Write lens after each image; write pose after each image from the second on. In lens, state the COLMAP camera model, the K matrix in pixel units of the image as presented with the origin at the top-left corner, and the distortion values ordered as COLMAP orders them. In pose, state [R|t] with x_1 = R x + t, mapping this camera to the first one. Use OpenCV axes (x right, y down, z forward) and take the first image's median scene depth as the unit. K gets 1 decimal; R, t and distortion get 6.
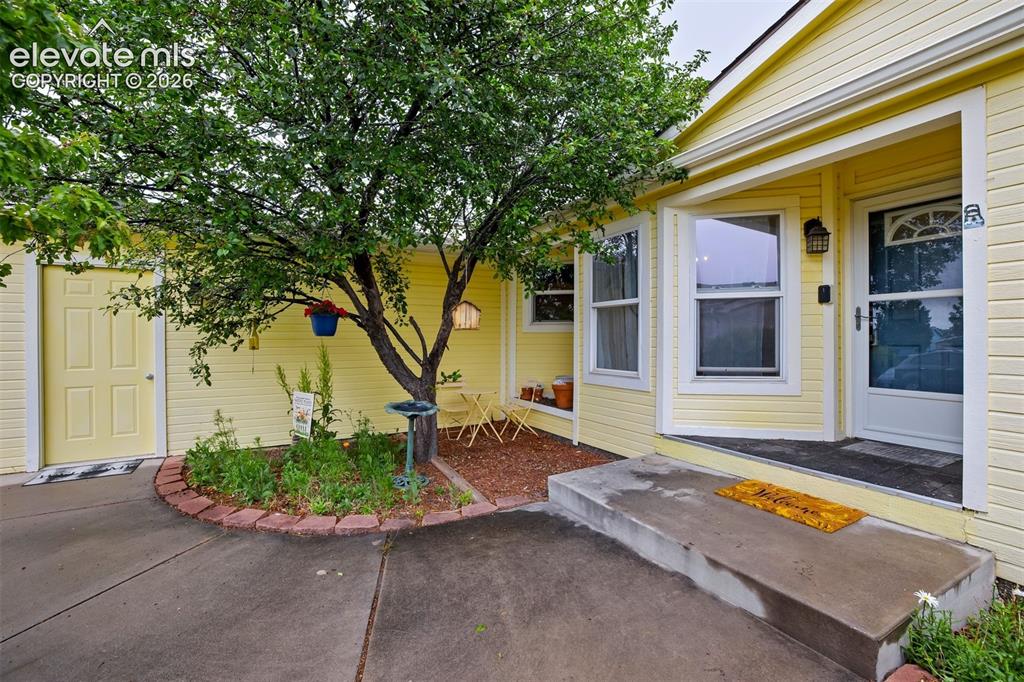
lens RADIAL K [[437.8, 0, 512.0], [0, 437.8, 341.0], [0, 0, 1]] dist [-0.064026, 0.025773]
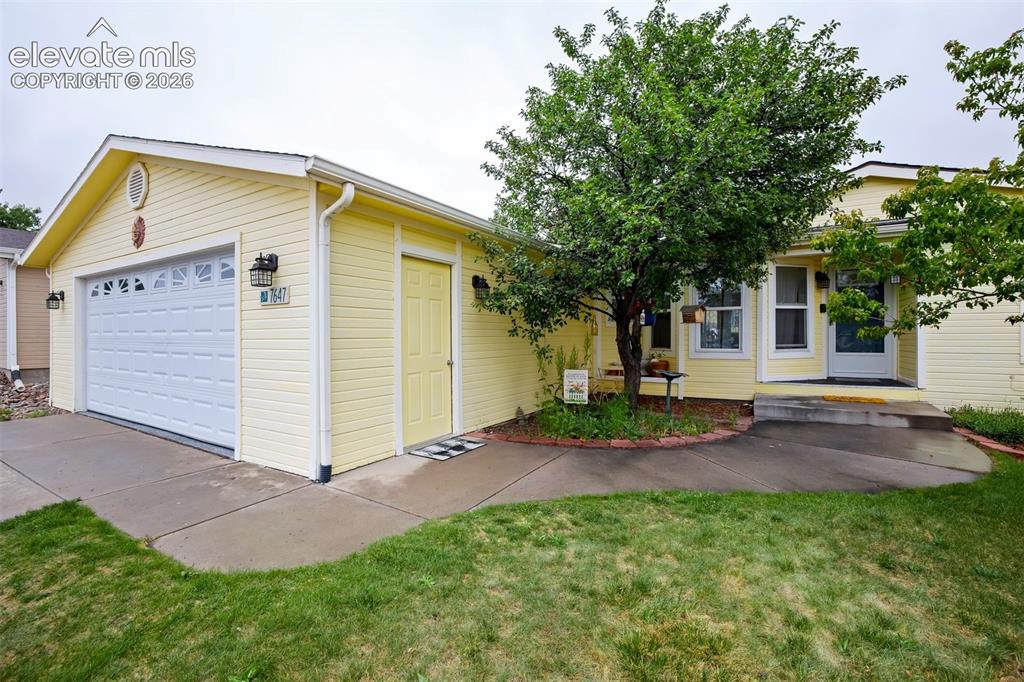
lens RADIAL K [[437.8, 0, 512.0], [0, 437.8, 341.0], [0, 0, 1]] dist [-0.064026, 0.025773]
pose [[0.871206, -0.009362, 0.490828, -1.638582], [0.005536, 0.999942, 0.009248, 0.023246], [-0.490886, -0.005340, 0.871208, -0.076458]]
